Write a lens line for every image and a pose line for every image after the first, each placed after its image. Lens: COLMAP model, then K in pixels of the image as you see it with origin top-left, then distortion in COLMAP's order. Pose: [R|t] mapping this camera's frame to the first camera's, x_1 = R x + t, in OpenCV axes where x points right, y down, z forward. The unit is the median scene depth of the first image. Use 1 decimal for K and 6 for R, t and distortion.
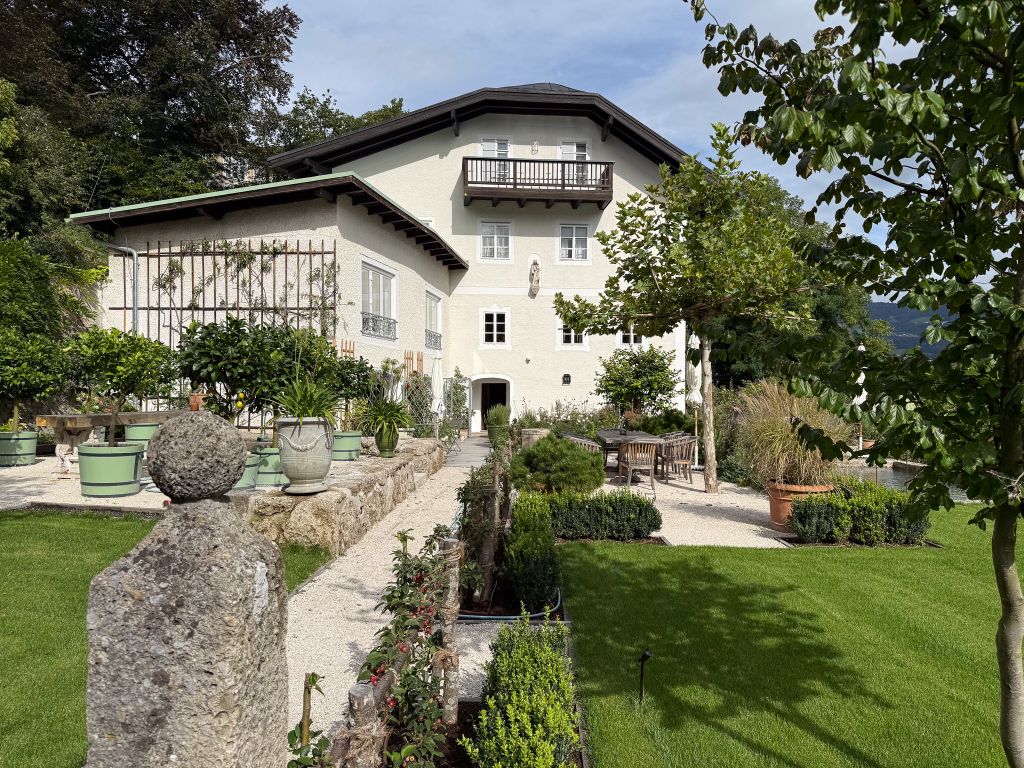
lens RADIAL K [[710.8, 0, 508.3], [0, 710.8, 392.8], [0, 0, 1]] dist [0.082716, -0.114178]
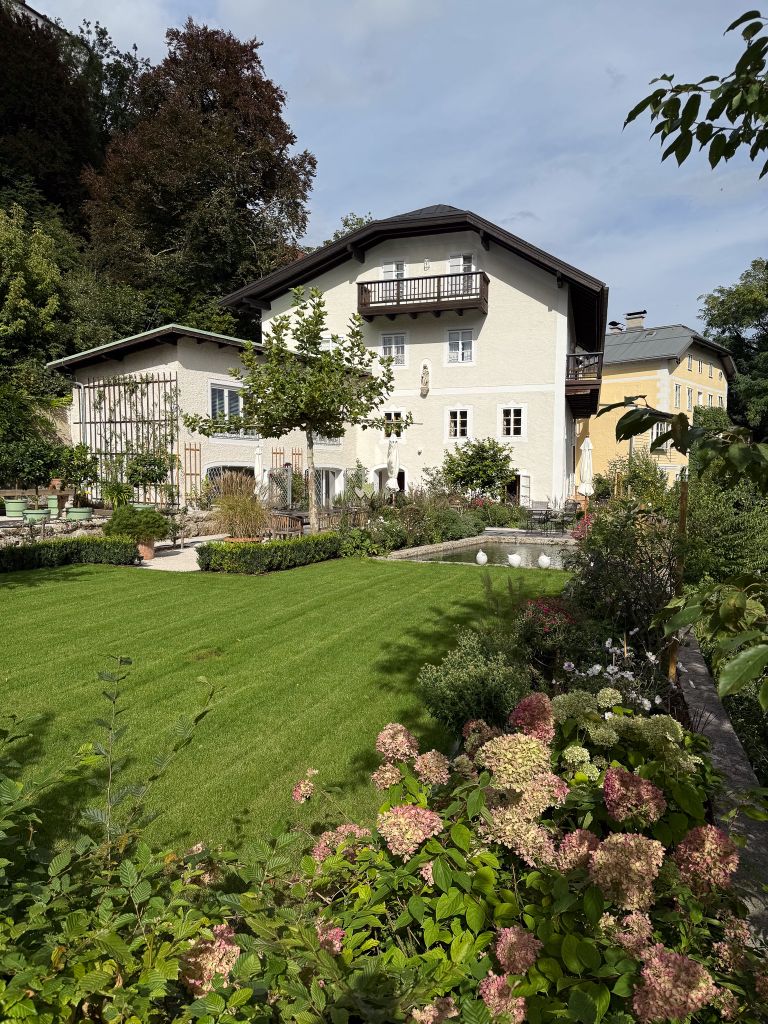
lens RADIAL K [[710.8, 0, 383.7], [0, 710.8, 515.7], [0, 0, 1]] dist [0.082716, -0.114178]
pose [[0.924961, 0.017245, -0.379670, 0.435774], [0.001331, 0.998817, 0.048609, 0.002126], [0.380059, -0.045466, 0.923844, -0.106747]]
